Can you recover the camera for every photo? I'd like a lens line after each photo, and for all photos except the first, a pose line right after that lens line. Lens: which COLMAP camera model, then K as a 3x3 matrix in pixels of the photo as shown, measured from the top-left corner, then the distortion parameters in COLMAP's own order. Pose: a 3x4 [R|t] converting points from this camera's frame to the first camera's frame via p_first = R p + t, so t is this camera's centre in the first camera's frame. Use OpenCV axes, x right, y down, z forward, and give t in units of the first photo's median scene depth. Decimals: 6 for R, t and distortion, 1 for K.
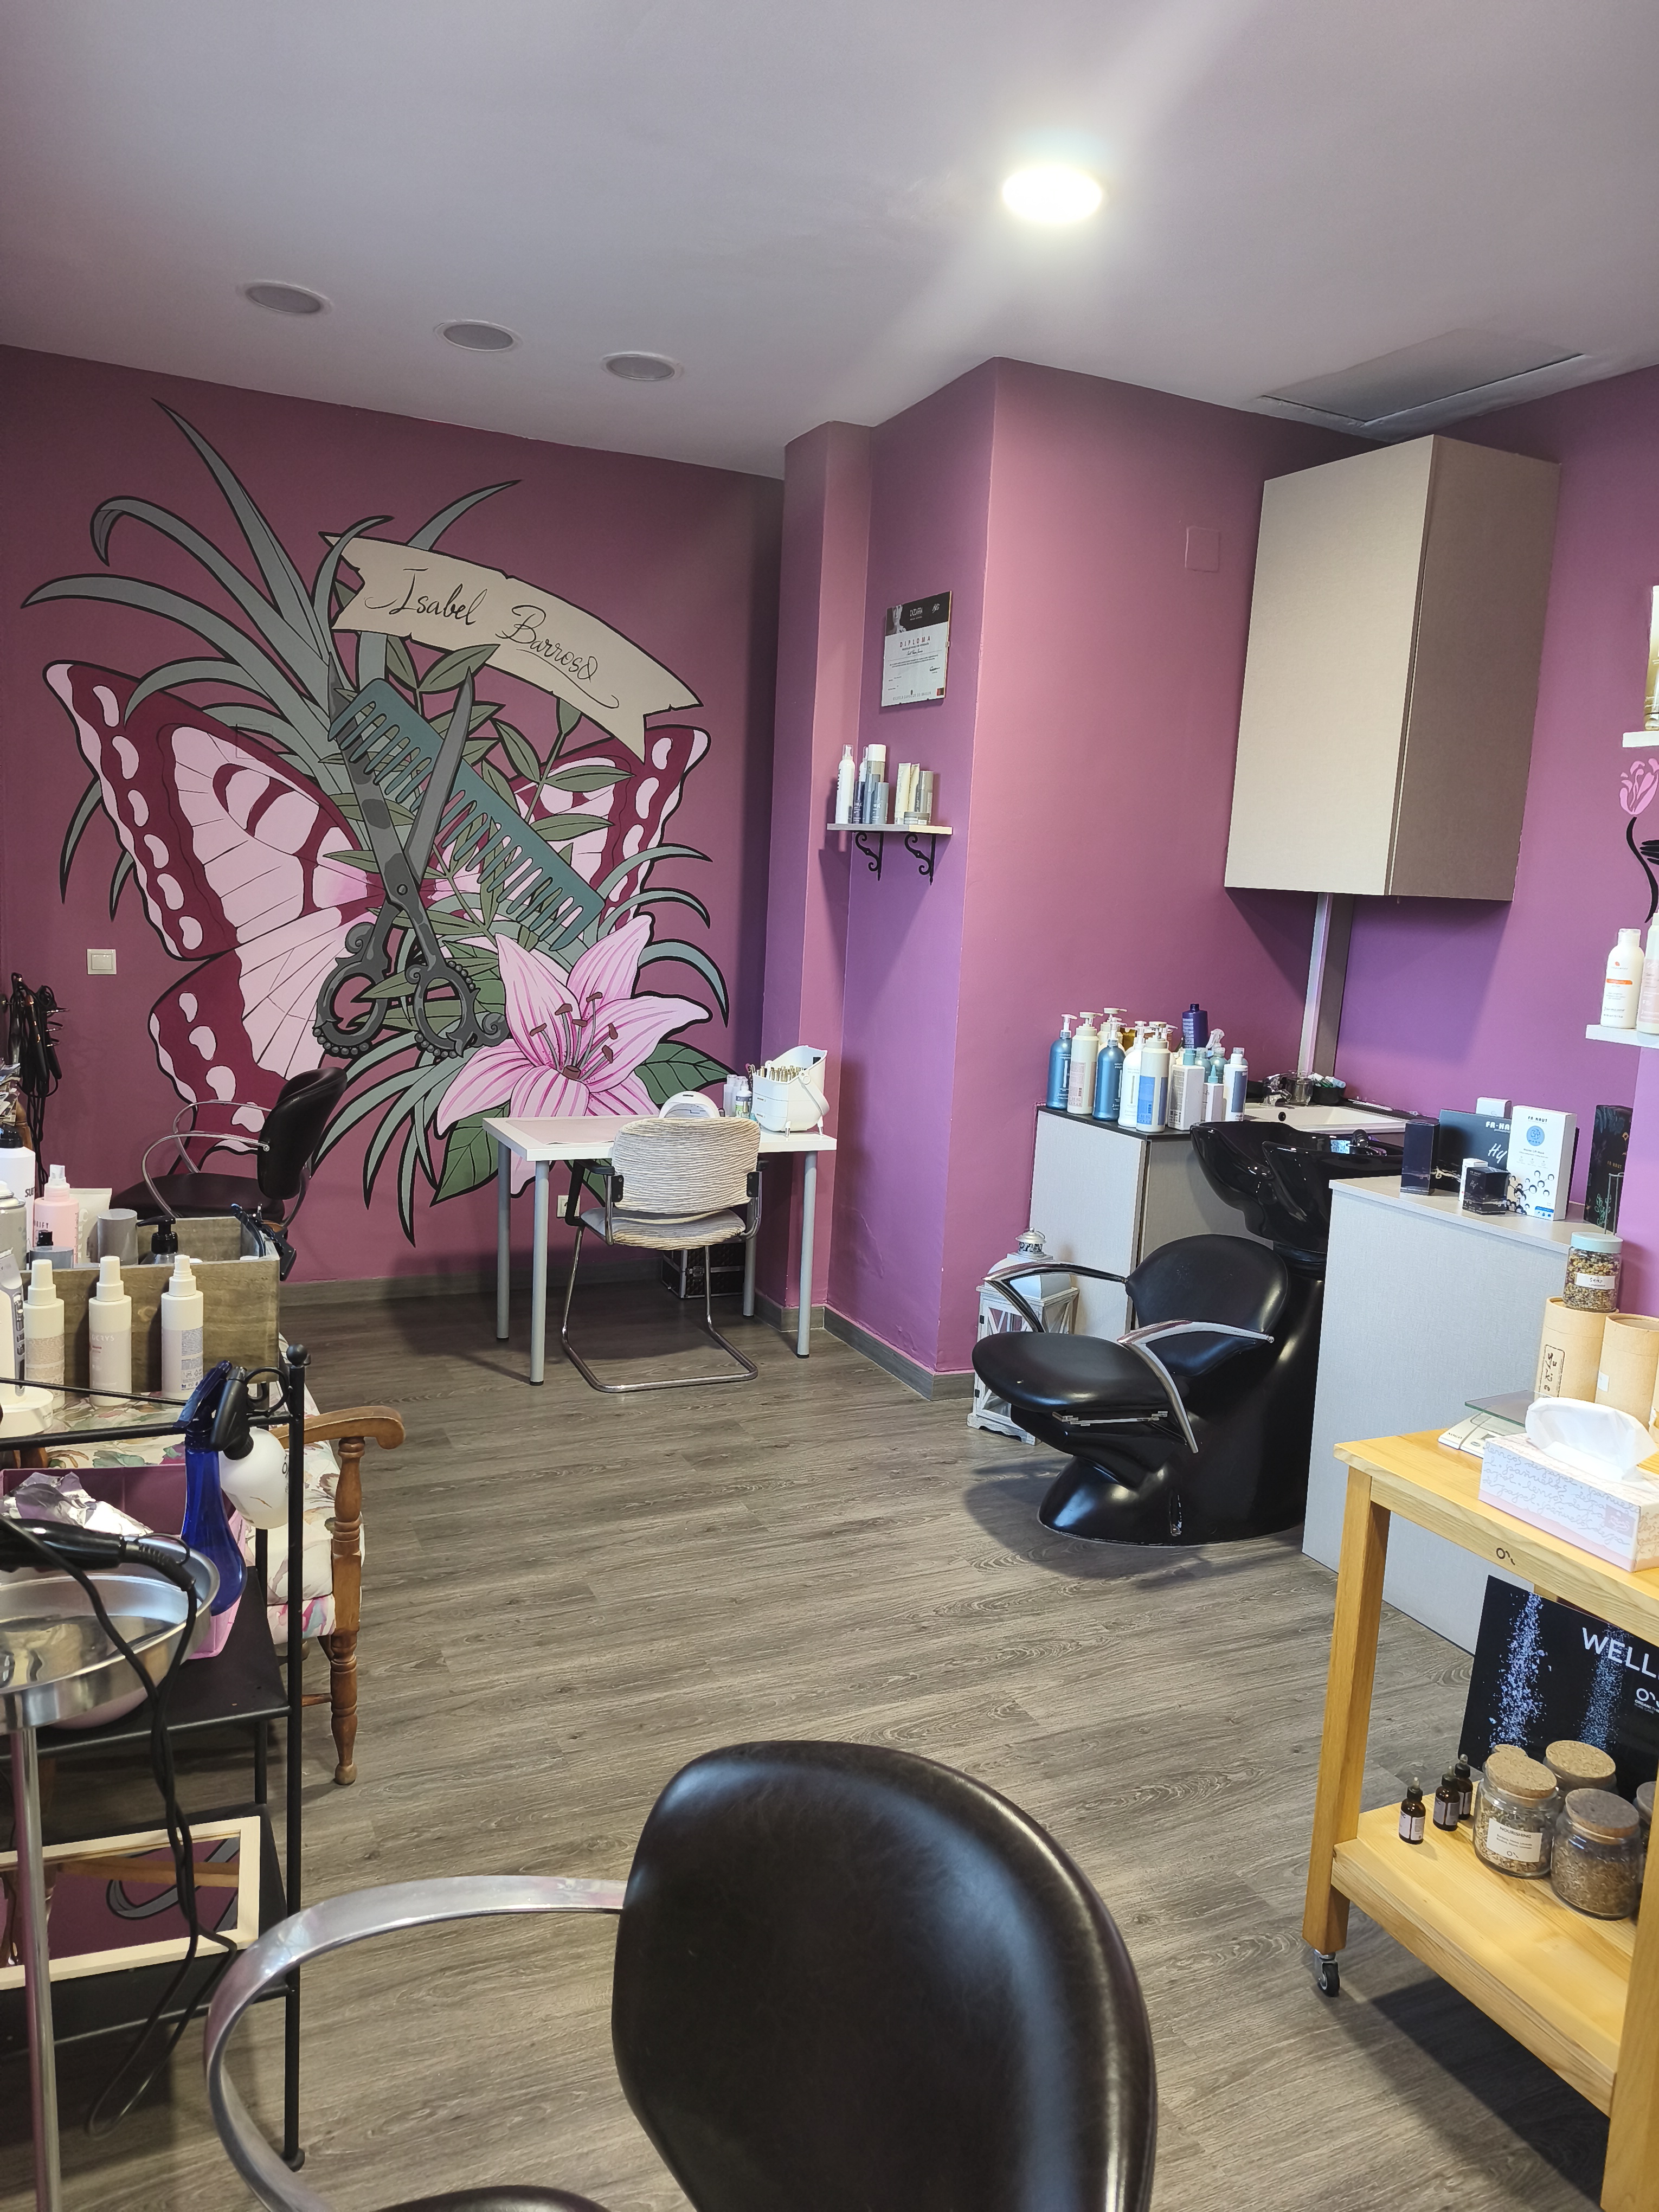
lens RADIAL K [[1520.7, 0, 838.8], [0, 1520.7, 1110.6], [0, 0, 1]] dist [0.123741, -0.253865]
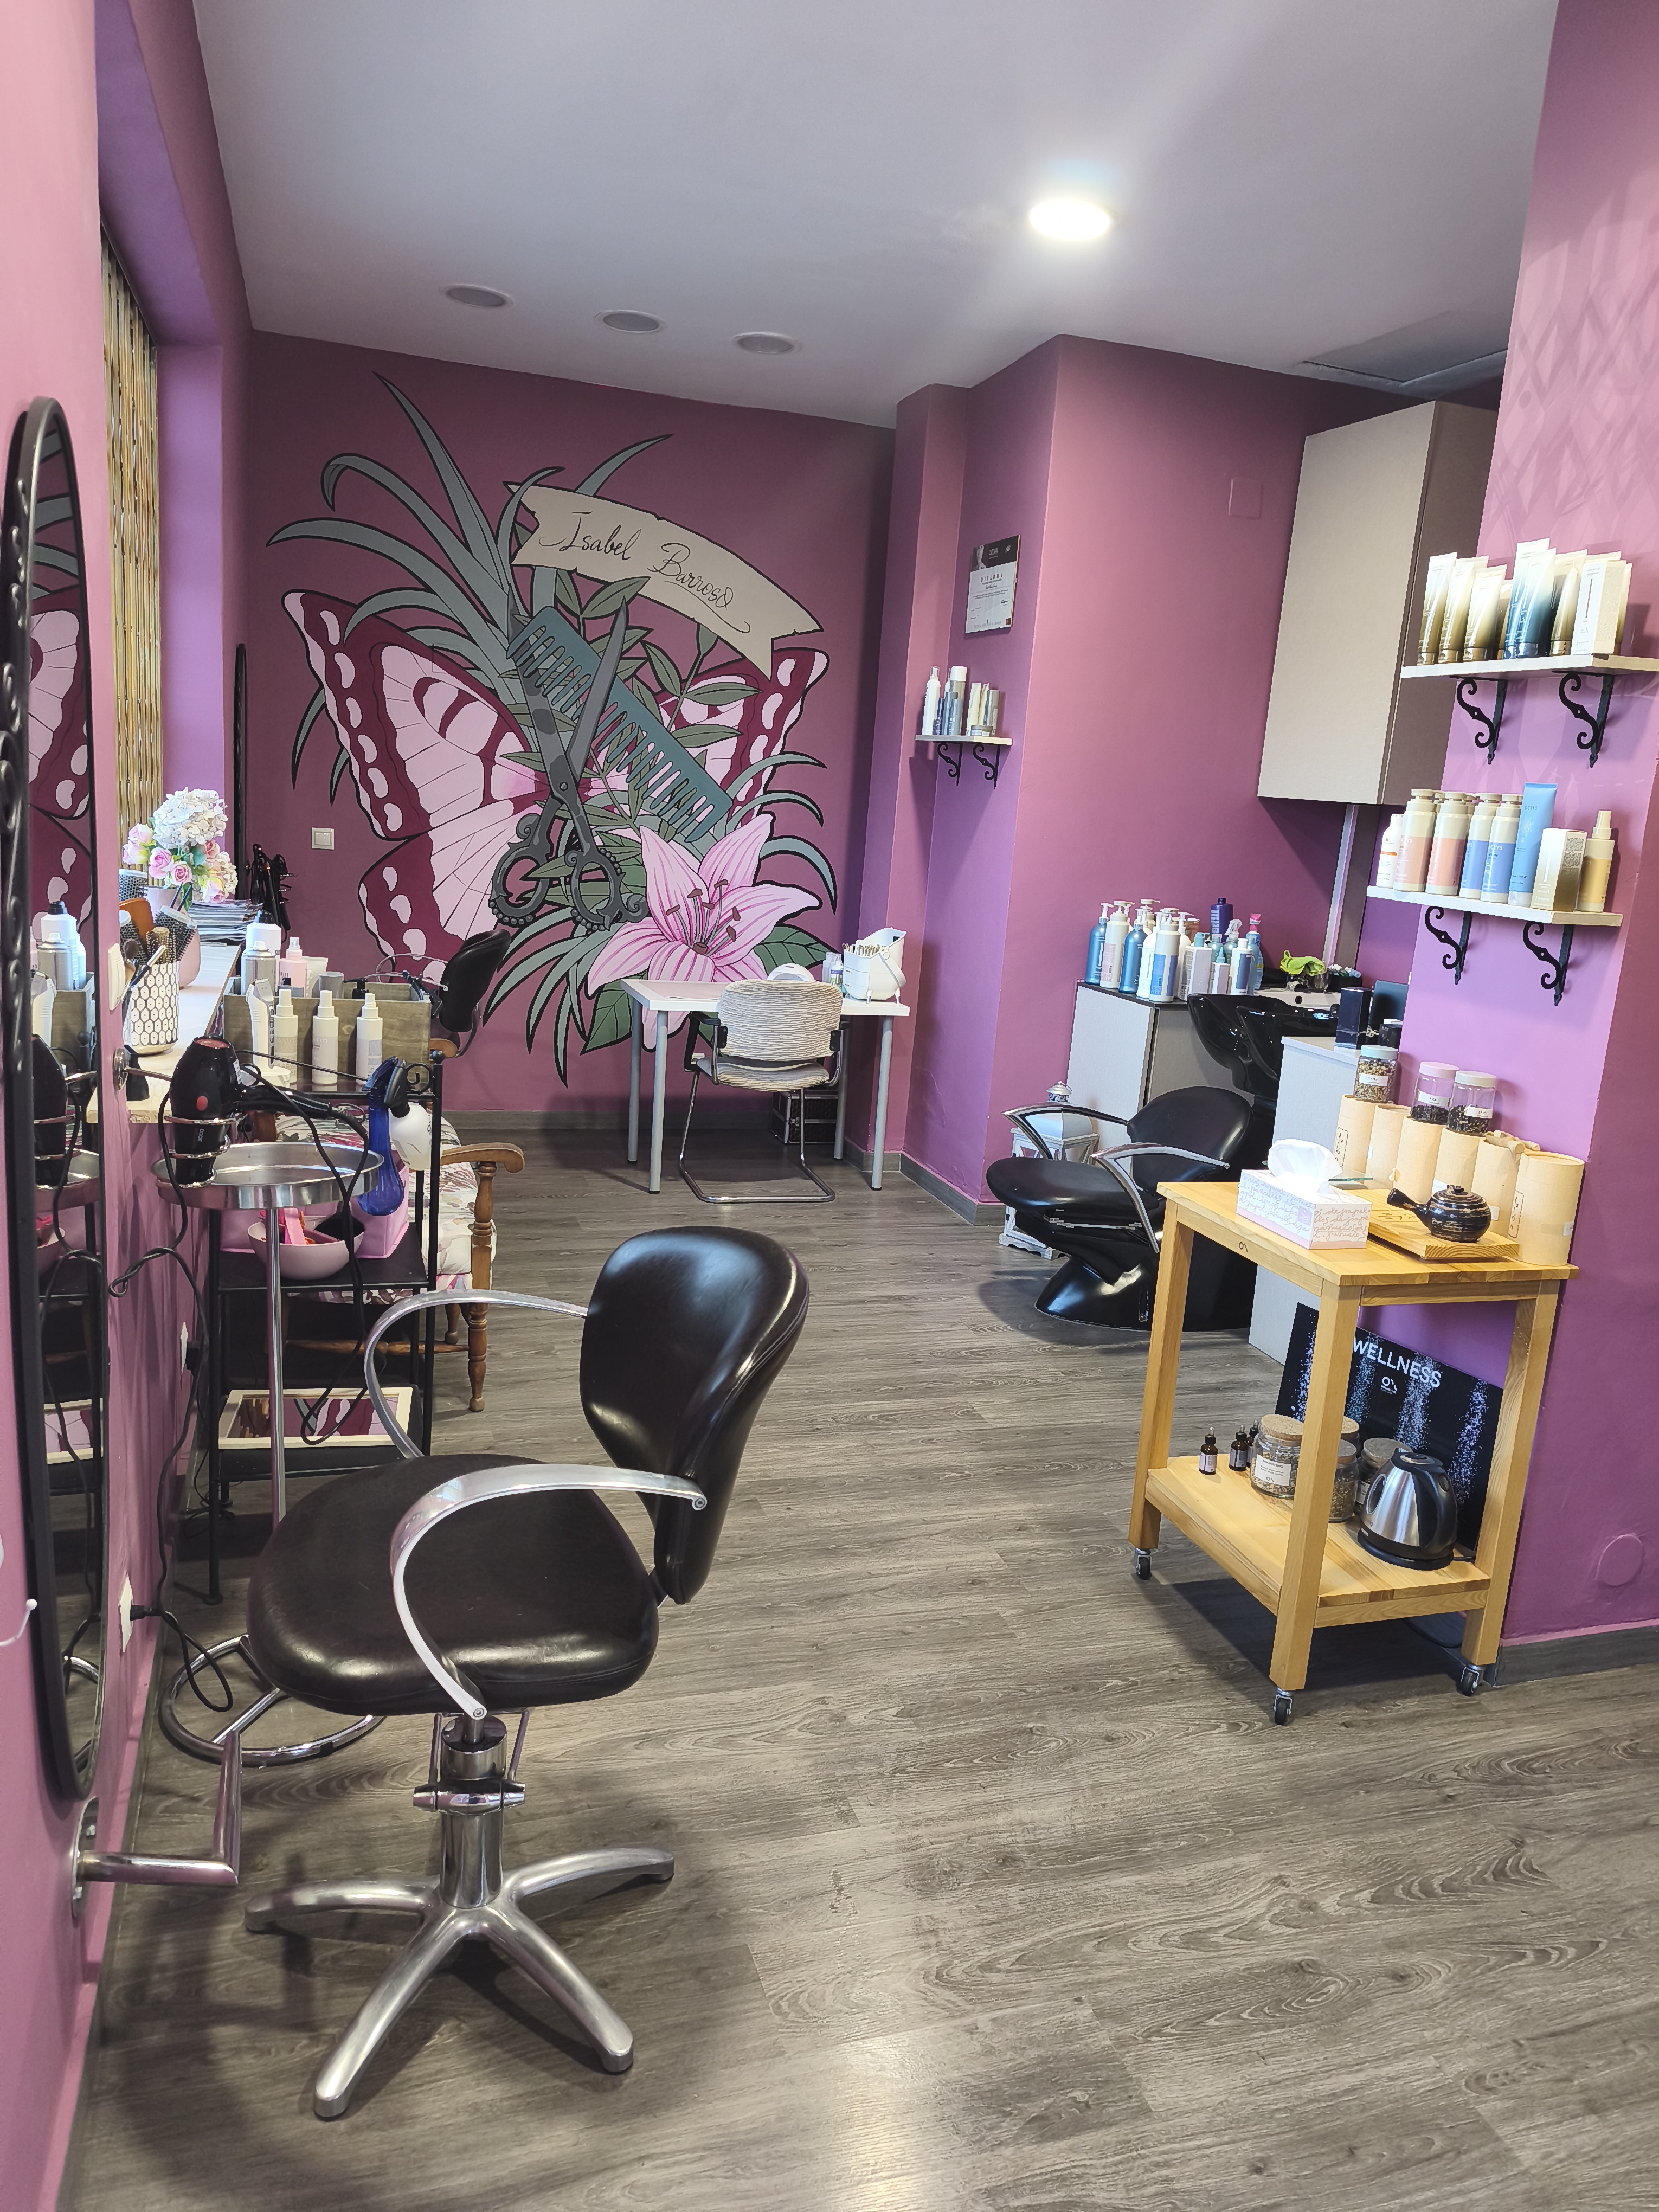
lens RADIAL K [[1520.7, 0, 838.8], [0, 1520.7, 1110.6], [0, 0, 1]] dist [0.123741, -0.253865]
pose [[0.992015, 0.045918, -0.117467, 0.088855], [-0.040002, 0.997833, 0.052233, 0.041145], [0.119611, -0.047117, 0.991702, -0.187486]]
